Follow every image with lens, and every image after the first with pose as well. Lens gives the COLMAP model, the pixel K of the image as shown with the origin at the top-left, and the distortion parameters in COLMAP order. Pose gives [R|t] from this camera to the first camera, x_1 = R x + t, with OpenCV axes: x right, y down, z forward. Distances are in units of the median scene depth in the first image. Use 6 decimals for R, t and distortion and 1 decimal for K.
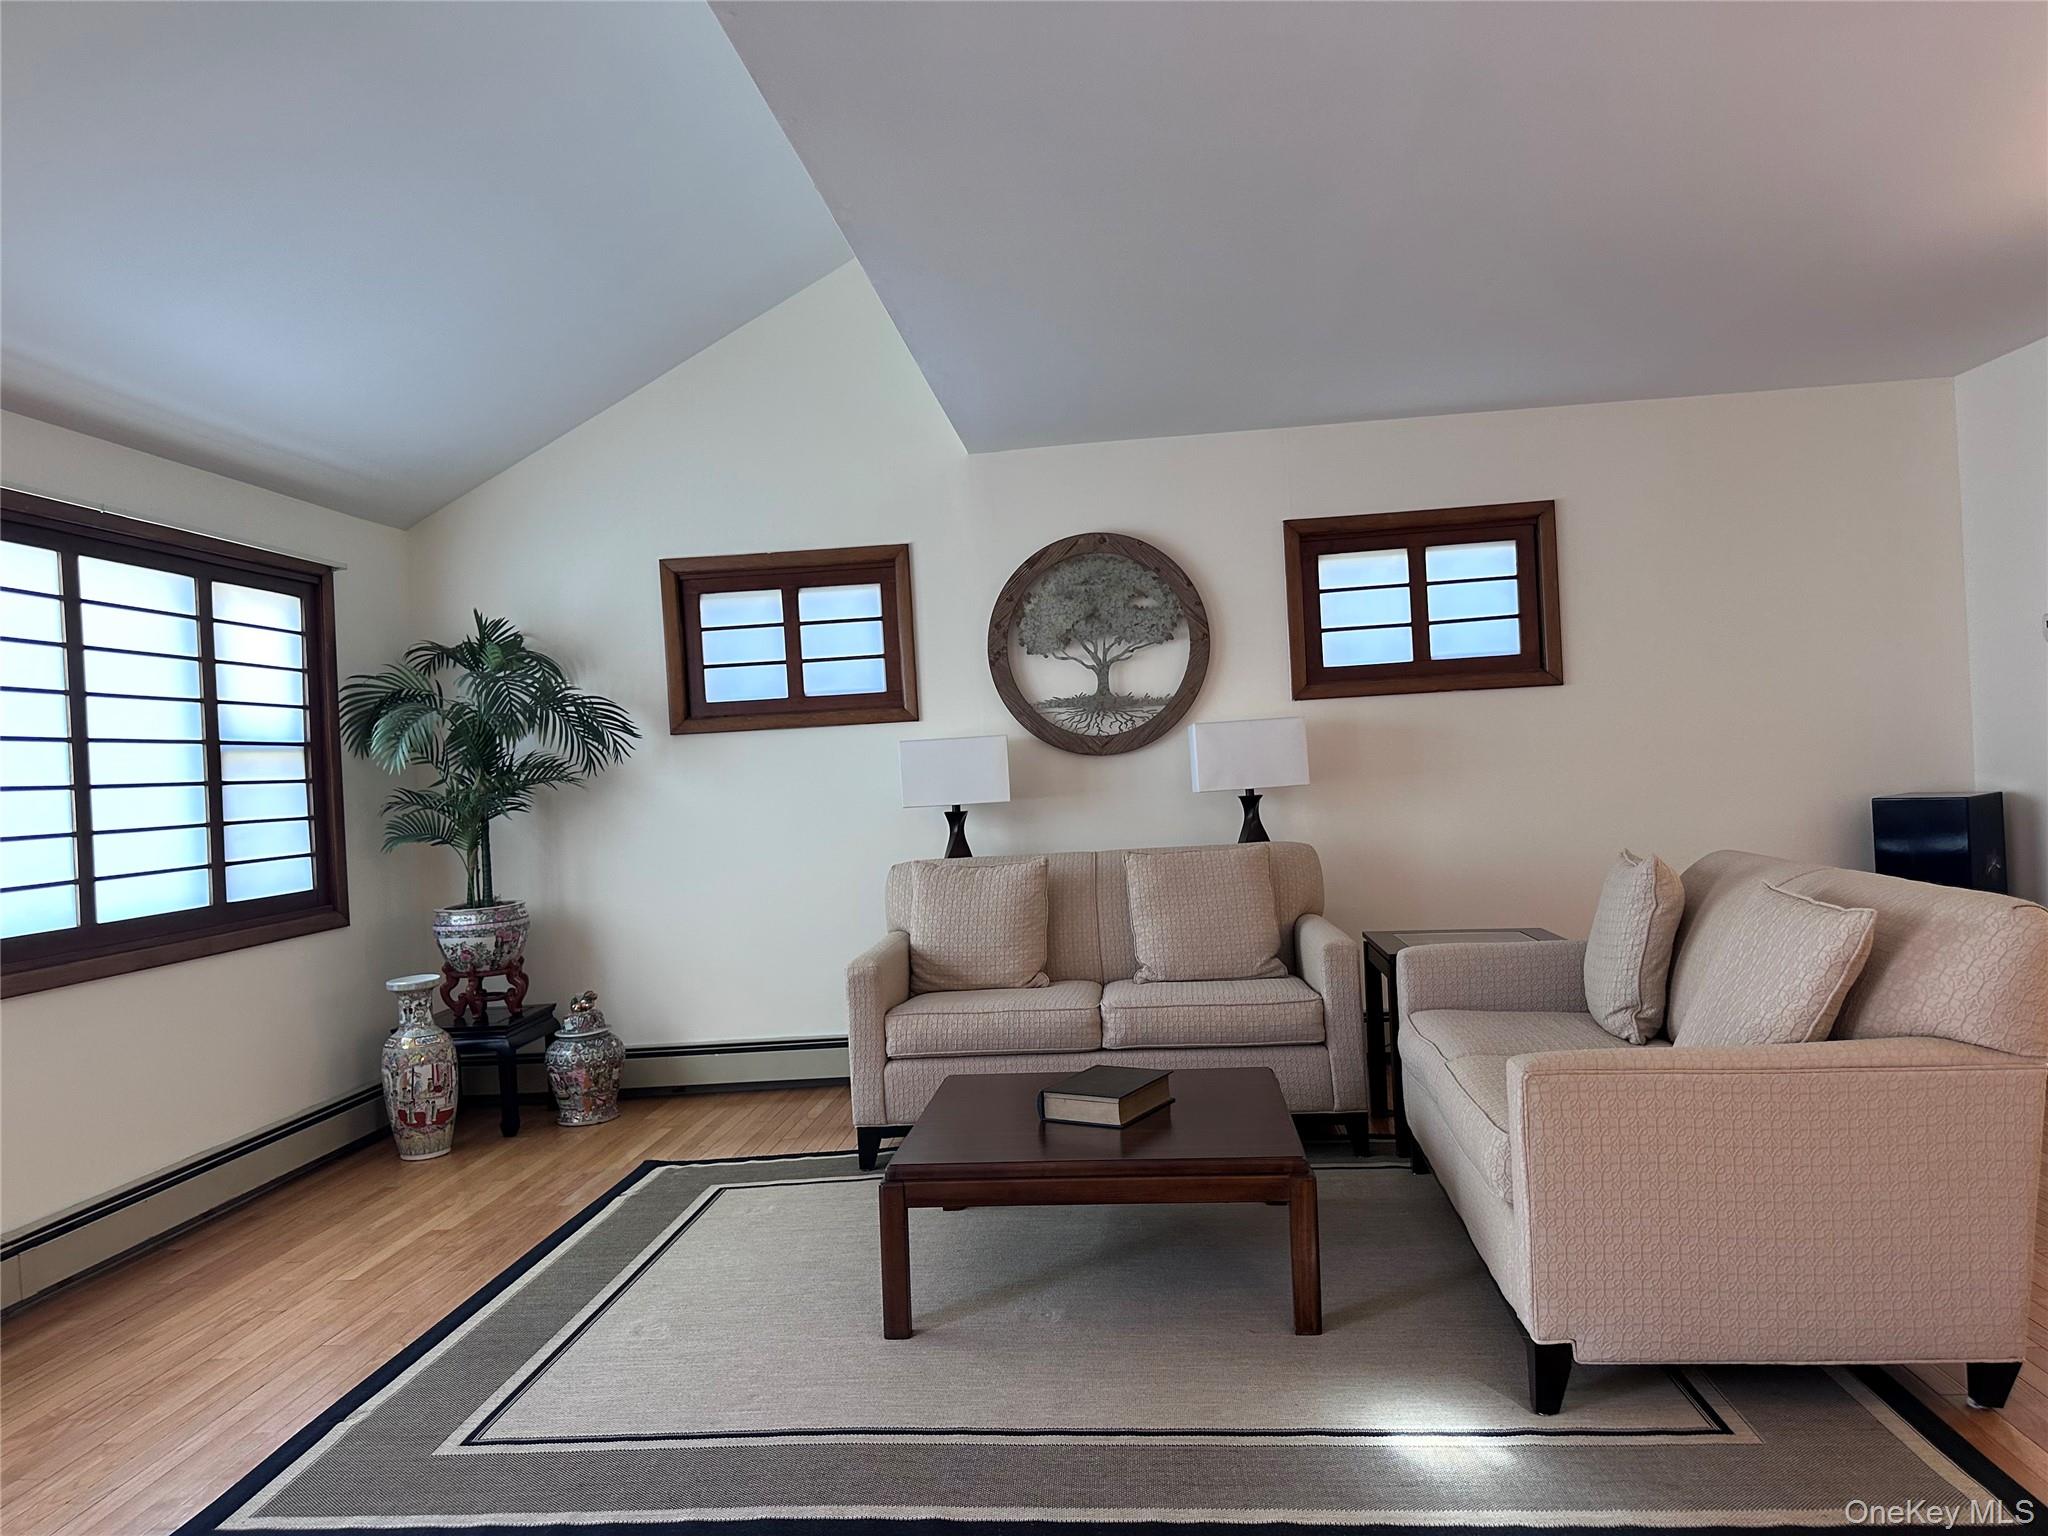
lens RADIAL K [[1466.0, 0, 979.1], [0, 1466.0, 771.9], [0, 0, 1]] dist [0.114941, -0.182981]
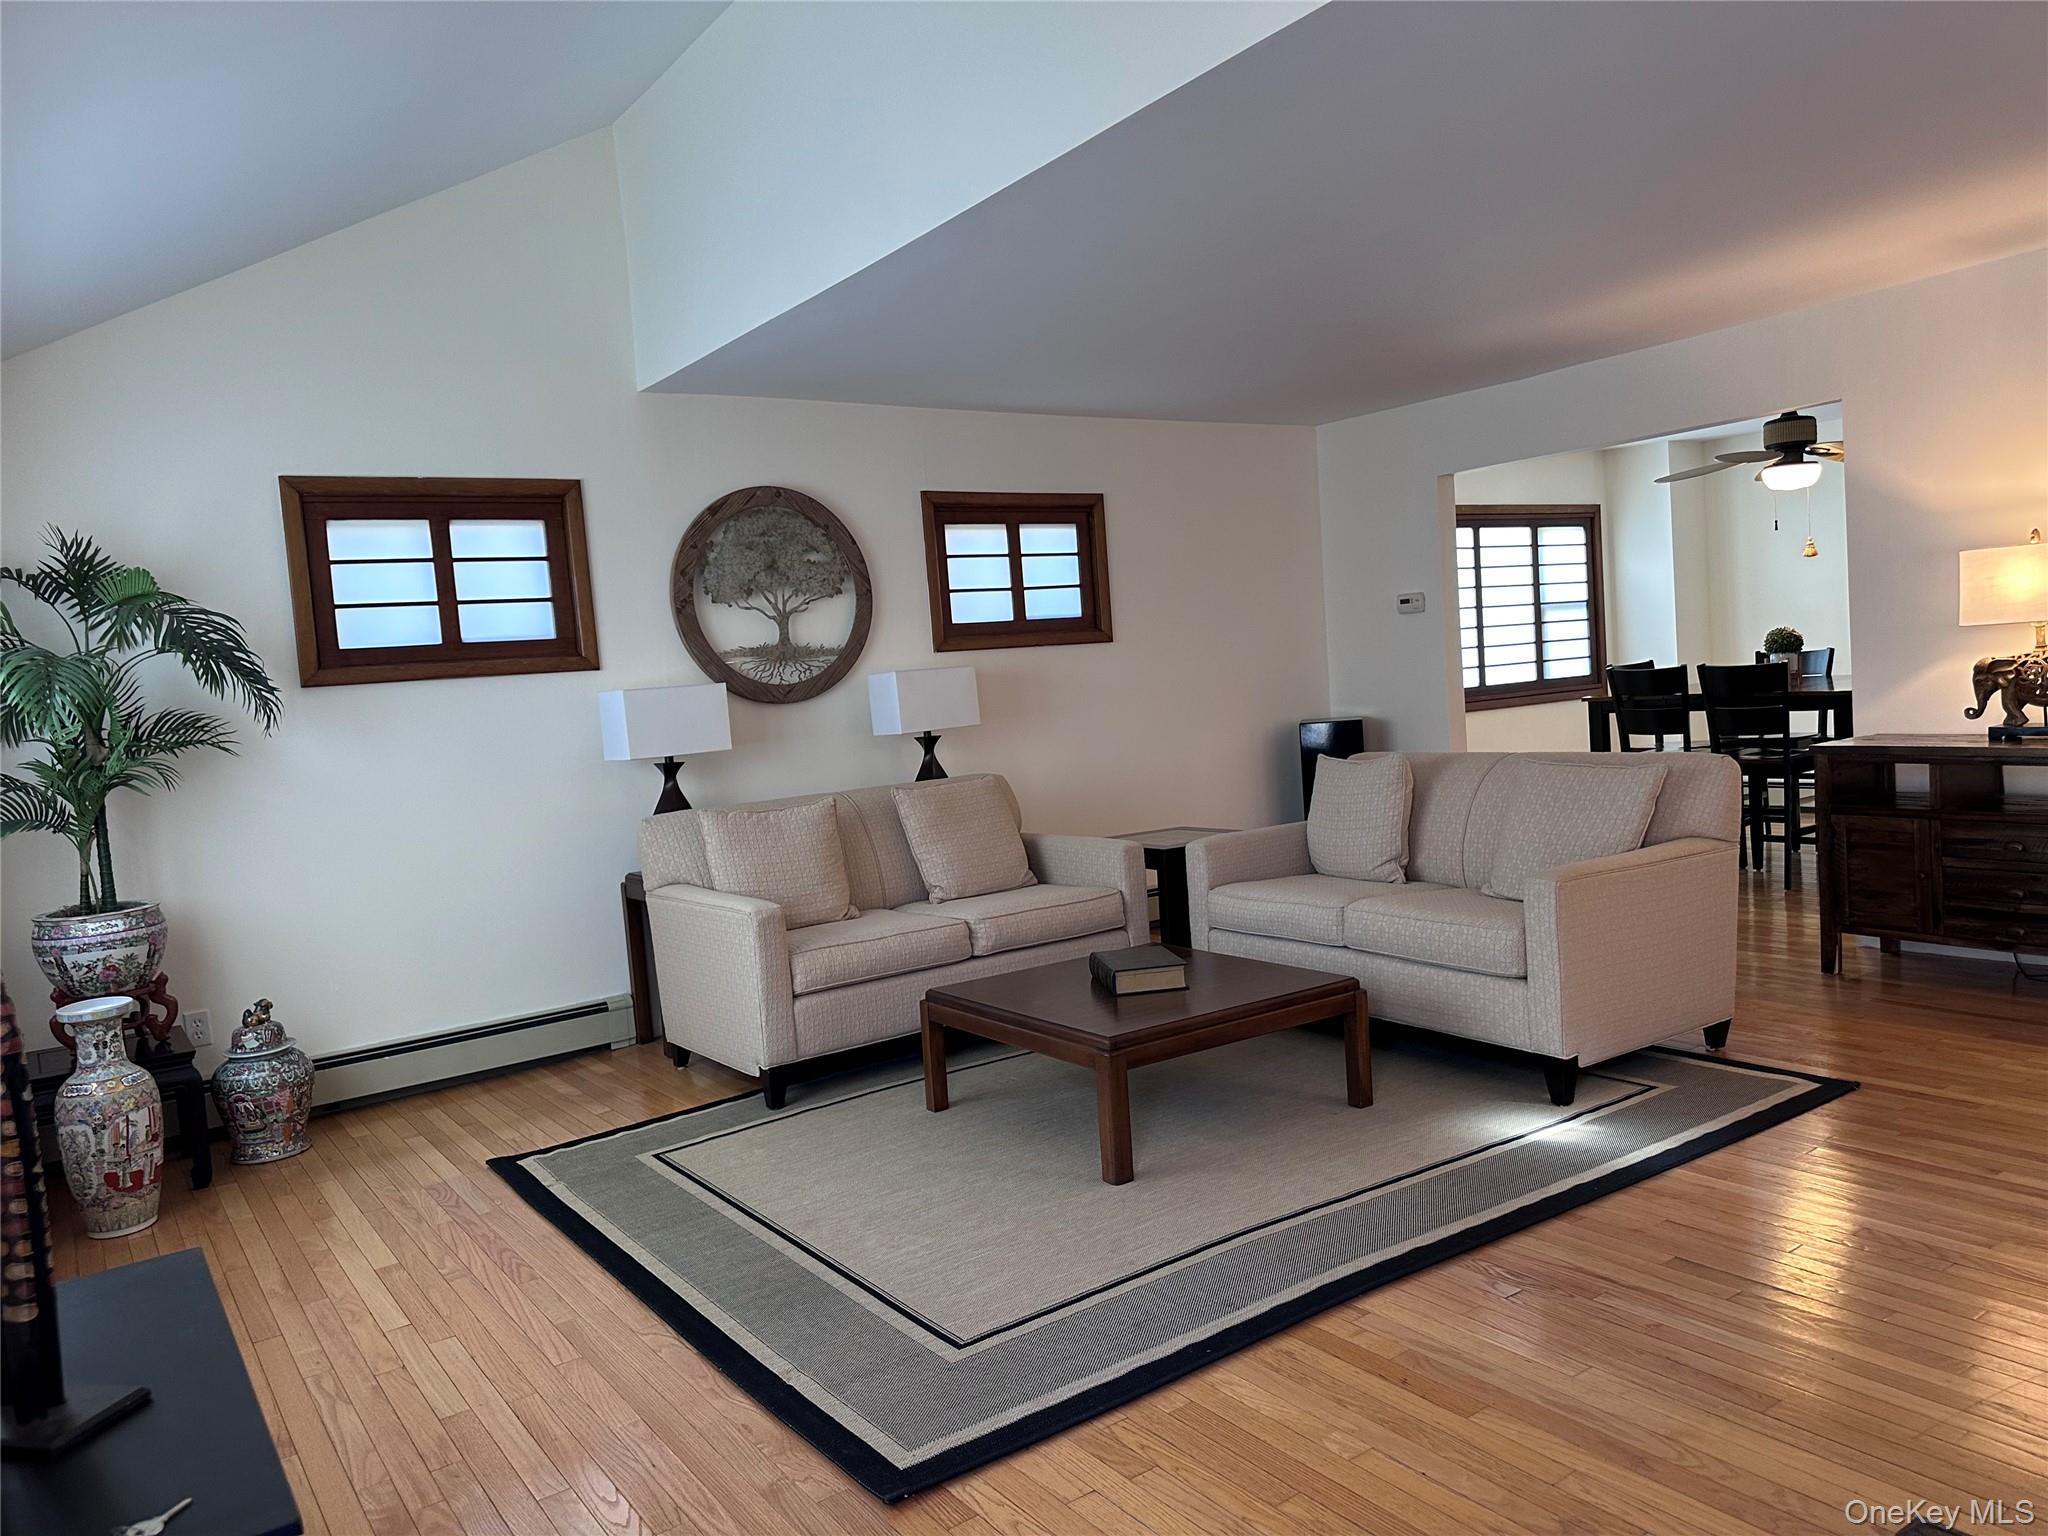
lens RADIAL K [[1463.5, 0, 1025.7], [0, 1463.5, 803.6], [0, 0, 1]] dist [0.063007, -0.067307]
pose [[0.756701, -0.057747, 0.651206, -0.469155], [0.035234, 0.998246, 0.047580, 0.016001], [-0.652811, -0.013059, 0.757408, 0.105383]]
